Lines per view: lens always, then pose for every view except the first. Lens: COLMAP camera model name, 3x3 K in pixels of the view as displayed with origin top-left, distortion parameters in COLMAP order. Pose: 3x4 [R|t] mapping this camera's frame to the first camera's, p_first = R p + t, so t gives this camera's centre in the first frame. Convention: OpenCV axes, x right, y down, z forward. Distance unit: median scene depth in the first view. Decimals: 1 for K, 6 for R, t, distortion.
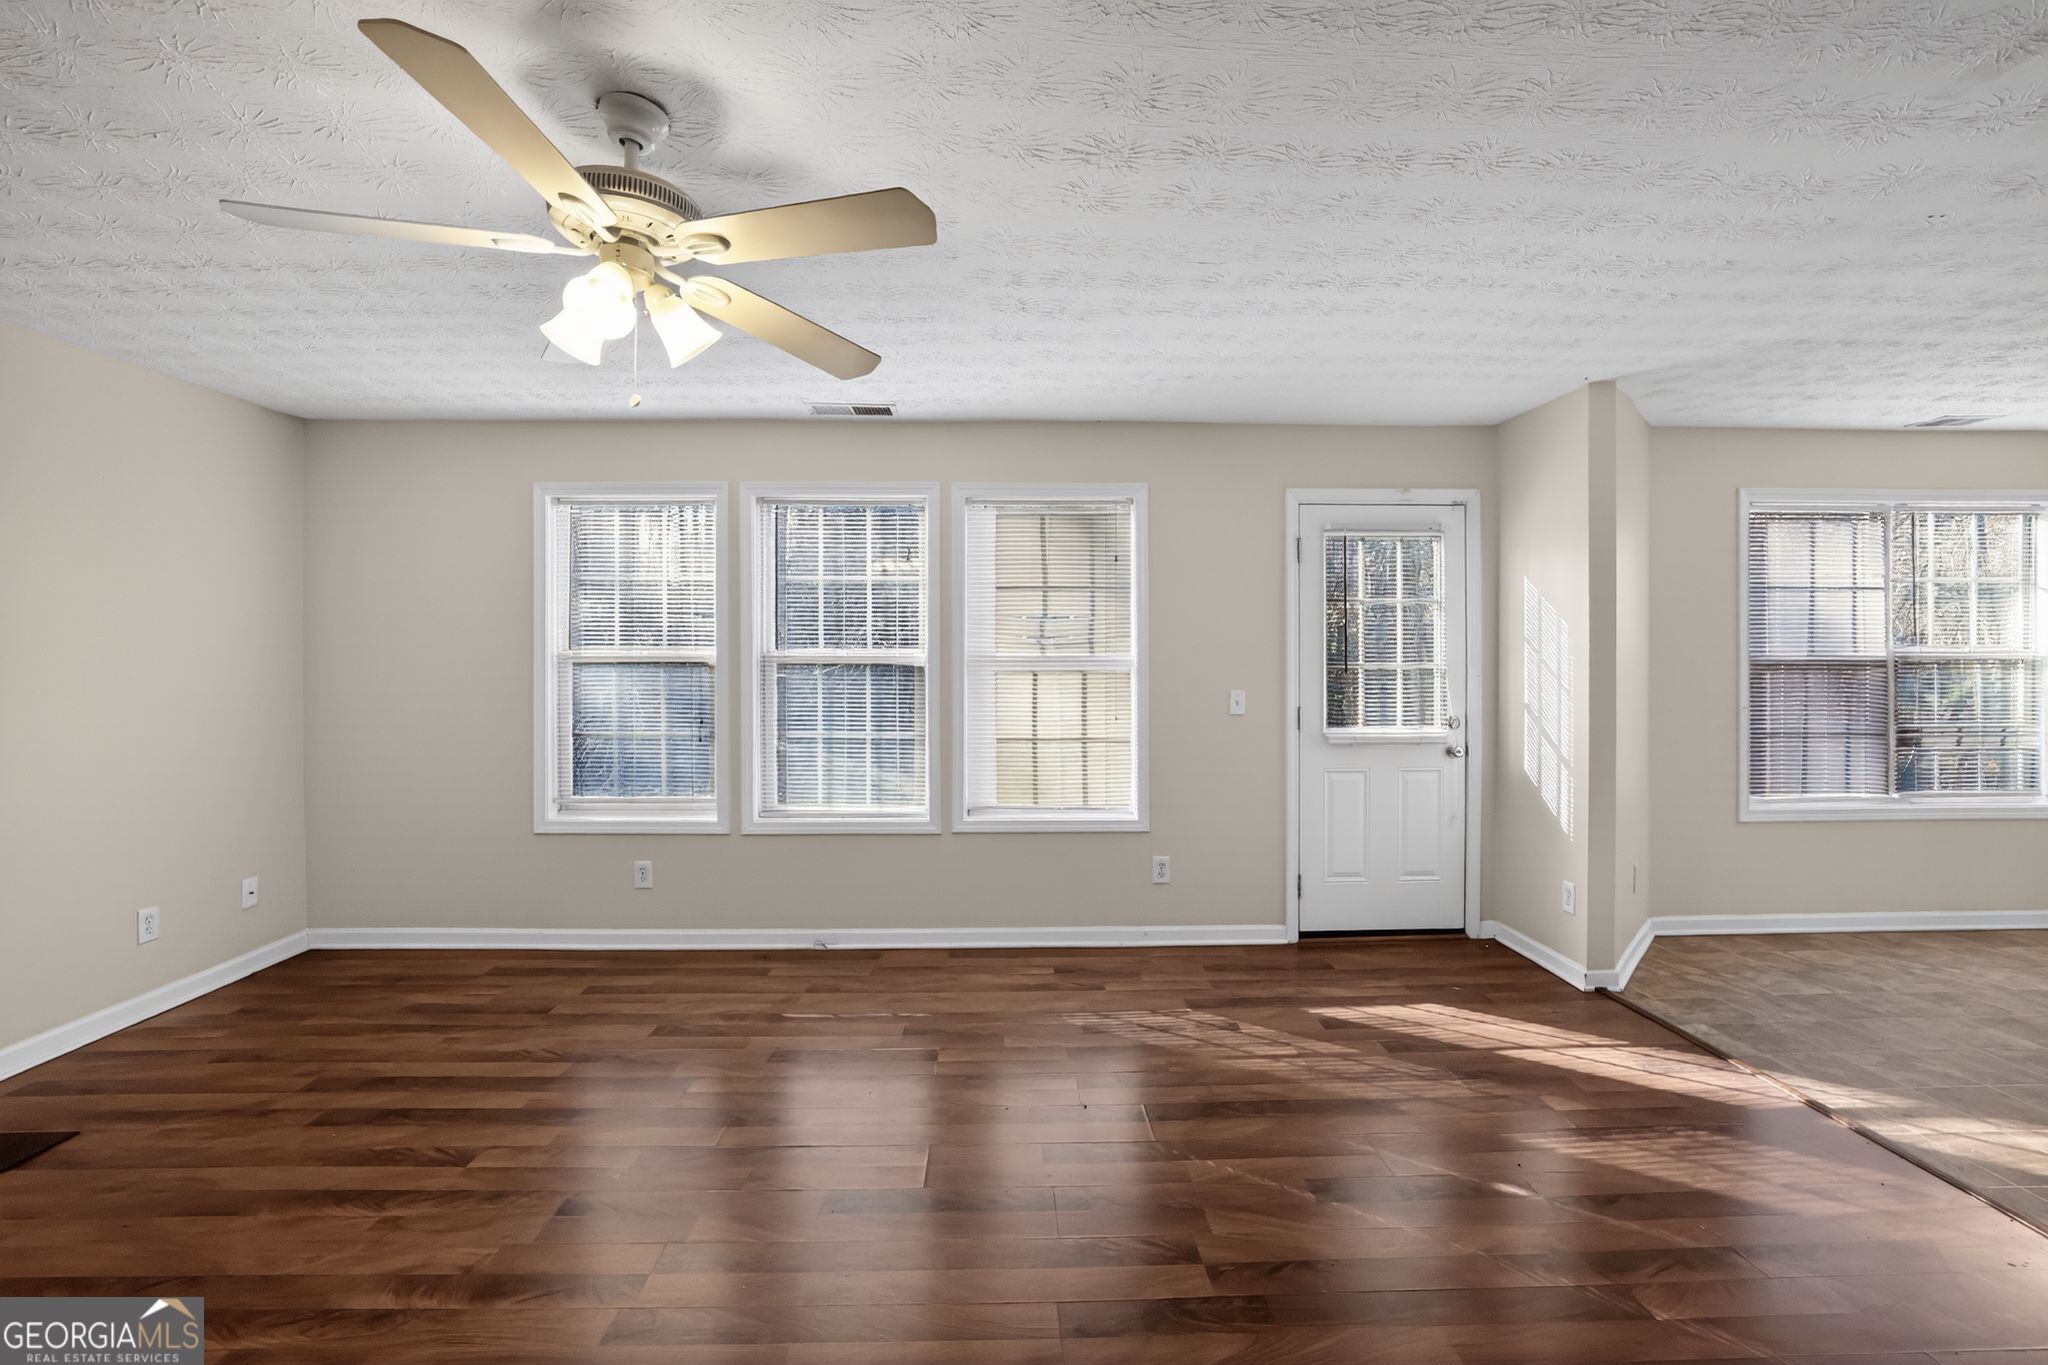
lens RADIAL K [[876.5, 0, 1013.3], [0, 876.5, 666.4], [0, 0, 1]] dist [-0.000422, -0.000033]
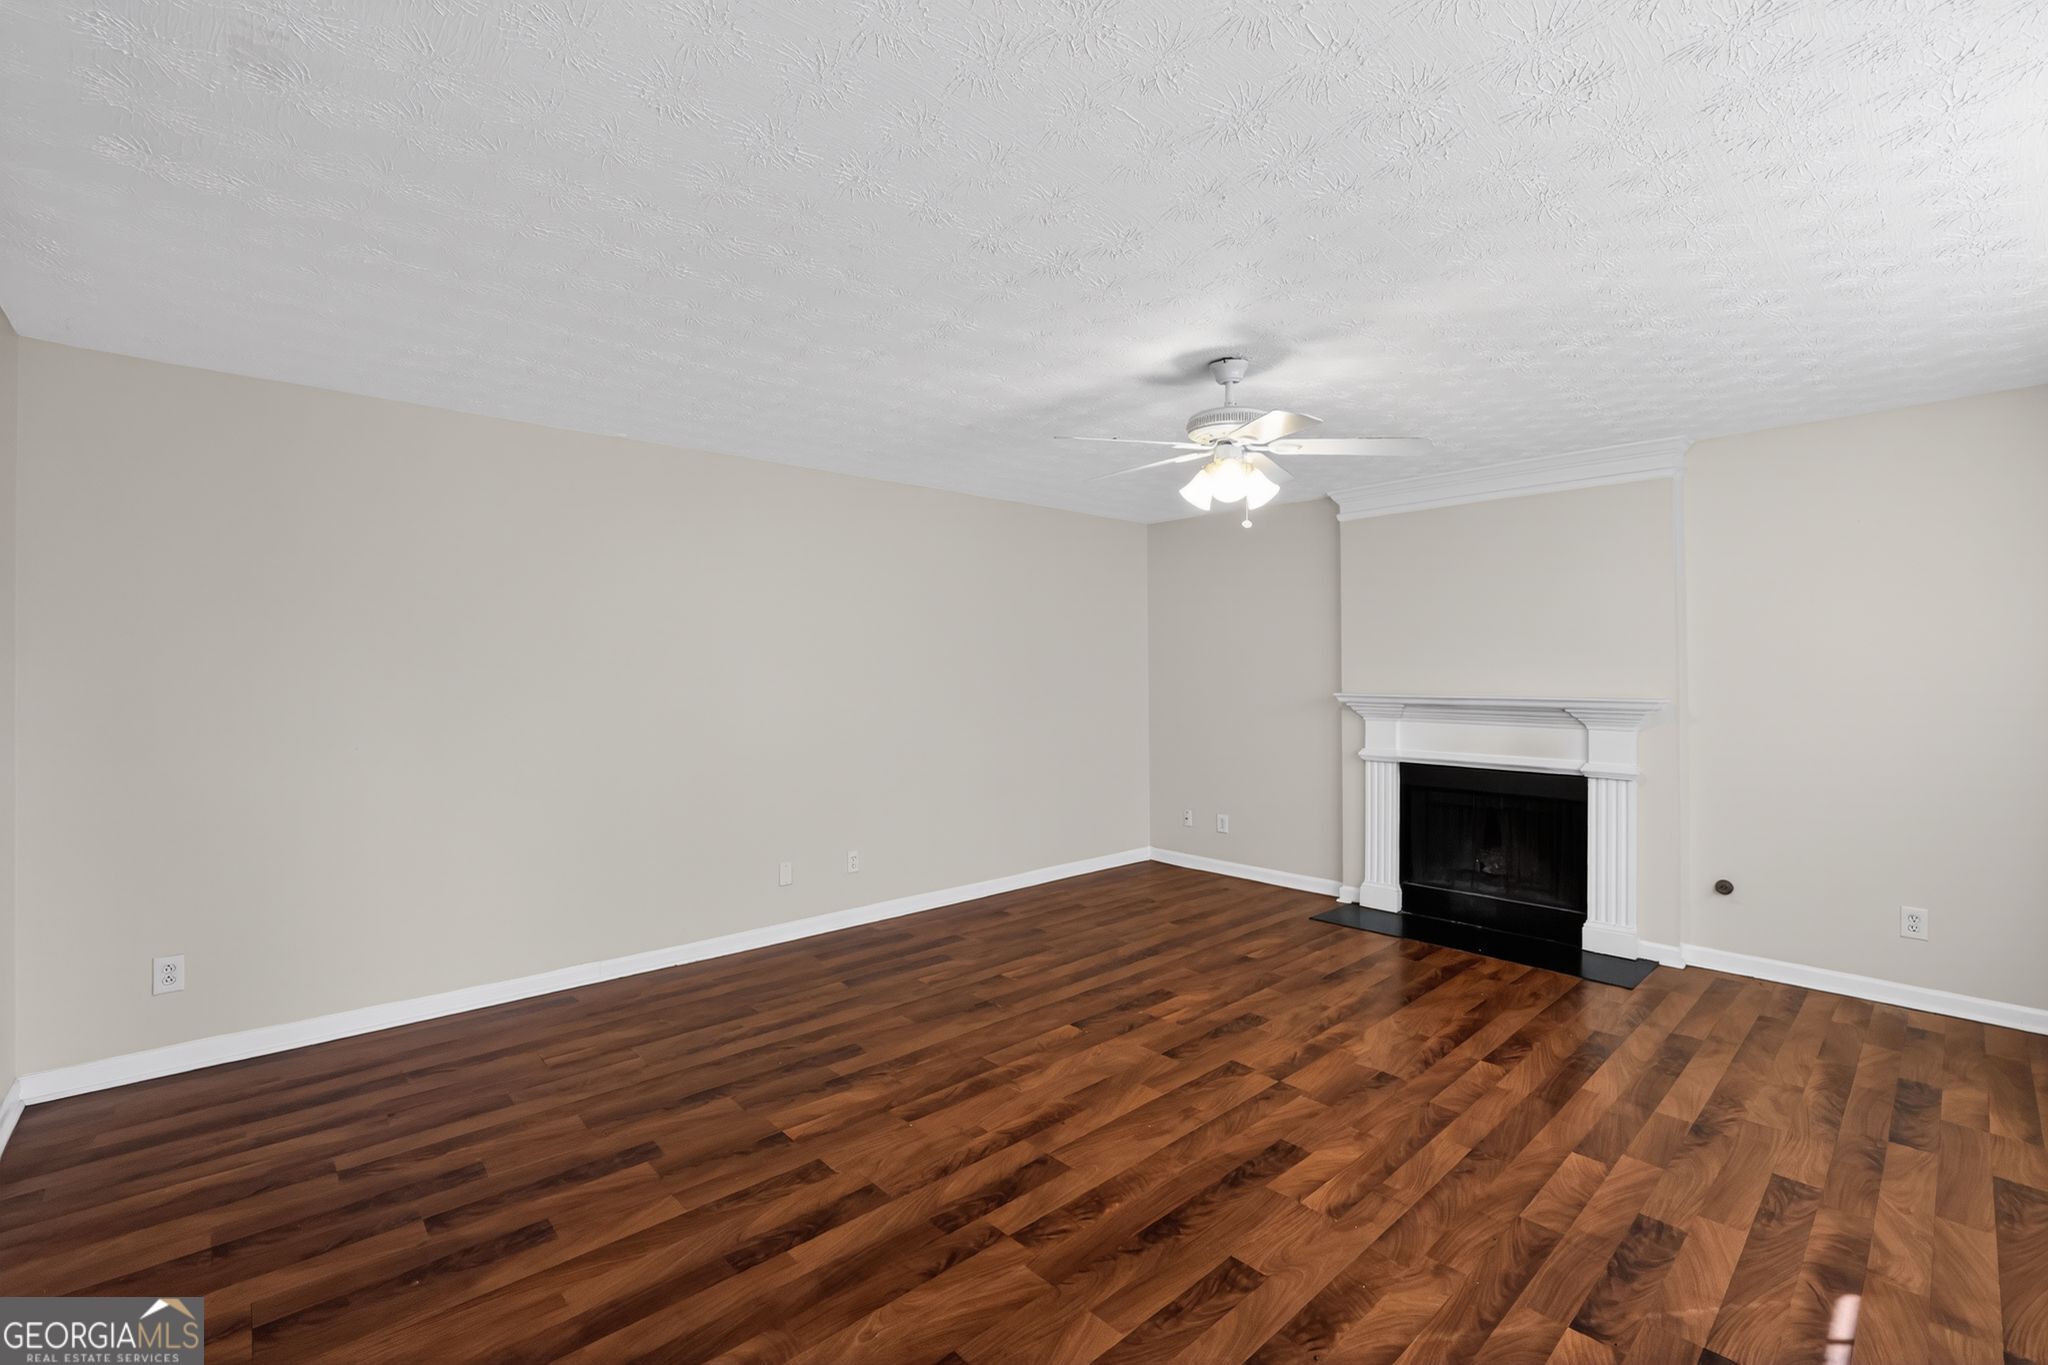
lens RADIAL K [[876.5, 0, 1013.3], [0, 876.5, 666.4], [0, 0, 1]] dist [-0.000422, -0.000033]
pose [[-0.750763, -0.004200, -0.660558, 0.757379], [-0.005175, 0.999986, -0.000476, -0.019278], [0.660551, 0.003061, -0.750775, 1.476917]]
